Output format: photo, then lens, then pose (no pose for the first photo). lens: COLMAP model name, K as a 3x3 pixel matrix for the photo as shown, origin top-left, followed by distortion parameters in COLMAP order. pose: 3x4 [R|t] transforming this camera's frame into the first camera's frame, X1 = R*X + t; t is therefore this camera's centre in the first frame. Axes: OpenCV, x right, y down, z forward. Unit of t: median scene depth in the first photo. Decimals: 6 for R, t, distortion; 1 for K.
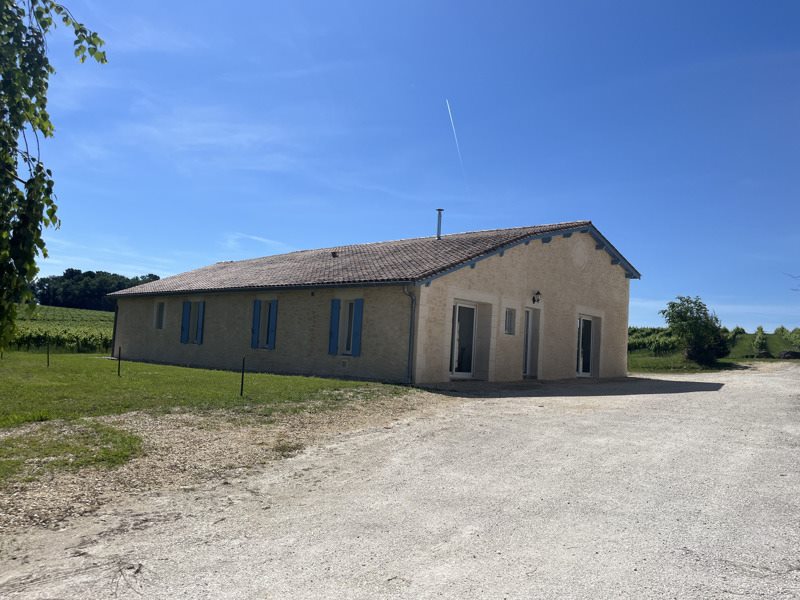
lens RADIAL K [[608.2, 0, 394.1], [0, 608.2, 301.4], [0, 0, 1]] dist [0.057232, -0.065000]
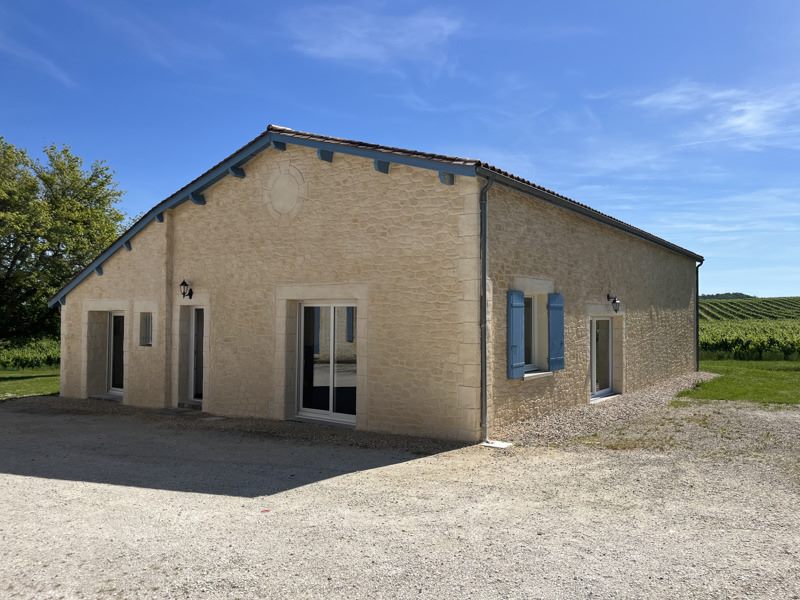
lens RADIAL K [[608.2, 0, 394.1], [0, 608.2, 301.4], [0, 0, 1]] dist [0.057232, -0.065000]
pose [[0.139649, -0.084964, -0.986549, 0.992441], [0.083857, 0.993748, -0.073714, 0.080601], [0.986644, -0.072435, 0.145900, 1.190953]]
